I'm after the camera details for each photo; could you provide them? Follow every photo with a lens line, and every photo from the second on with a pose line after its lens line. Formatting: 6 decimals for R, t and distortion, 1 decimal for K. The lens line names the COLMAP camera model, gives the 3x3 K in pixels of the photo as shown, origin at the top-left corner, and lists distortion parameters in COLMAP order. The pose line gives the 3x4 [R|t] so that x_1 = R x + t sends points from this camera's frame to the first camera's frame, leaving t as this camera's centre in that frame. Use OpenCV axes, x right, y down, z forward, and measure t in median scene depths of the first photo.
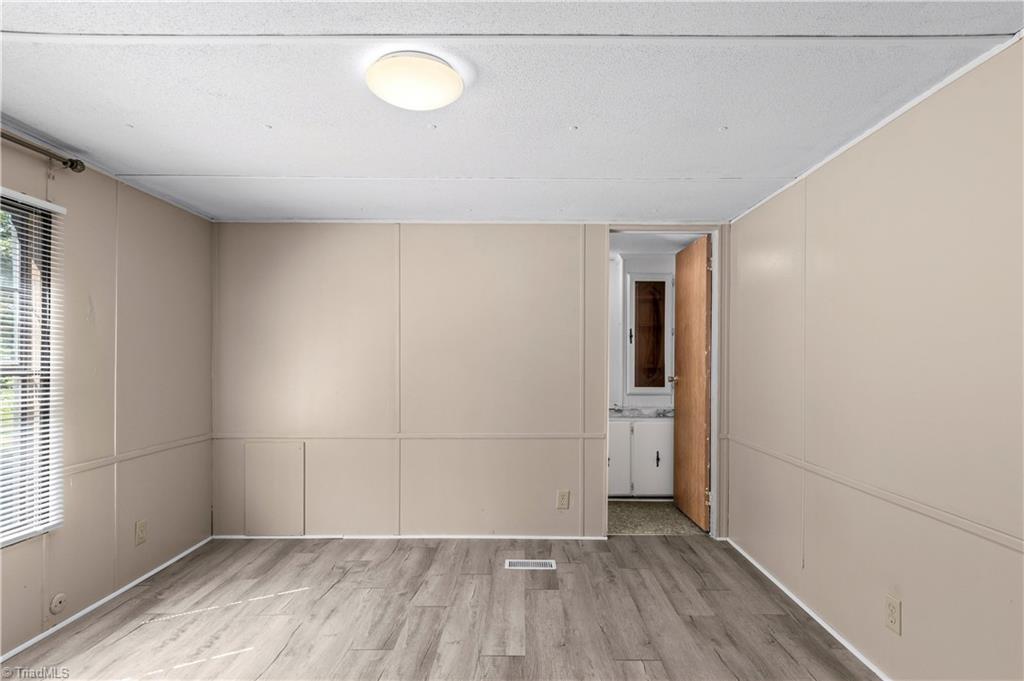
lens RADIAL K [[560.1, 0, 502.6], [0, 560.1, 351.8], [0, 0, 1]] dist [0.005245, -0.002192]
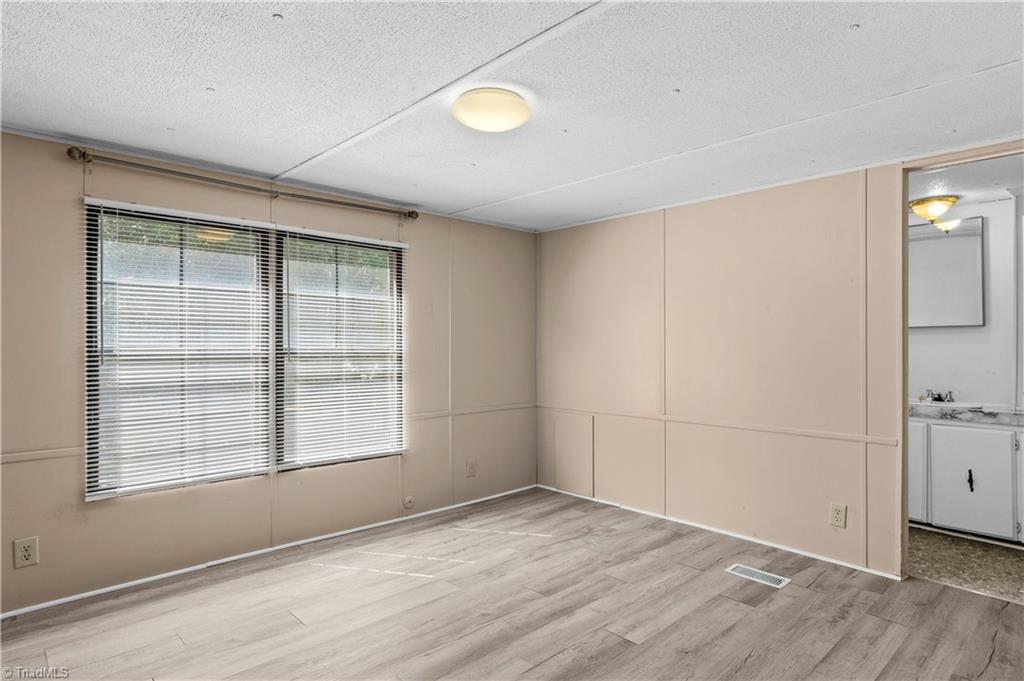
lens RADIAL K [[560.1, 0, 522.3], [0, 560.1, 339.7], [0, 0, 1]] dist [0.005245, -0.002192]
pose [[0.699083, -0.006775, -0.715009, 0.444419], [0.011337, 0.999934, 0.001611, 0.003933], [0.714951, -0.009232, 0.699114, 0.129668]]
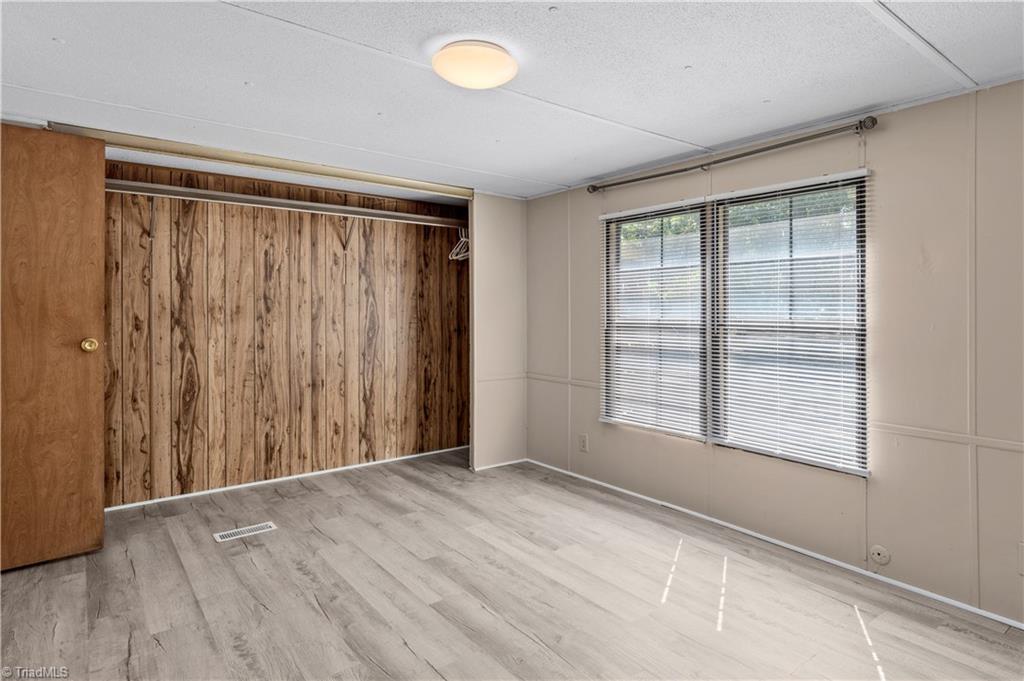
lens RADIAL K [[560.1, 0, 533.9], [0, 560.1, 308.5], [0, 0, 1]] dist [0.005245, -0.002192]
pose [[-0.761174, -0.000709, -0.648547, 0.297654], [0.011031, 0.999841, -0.014040, 0.006430], [0.648454, -0.017841, -0.761045, 1.167717]]
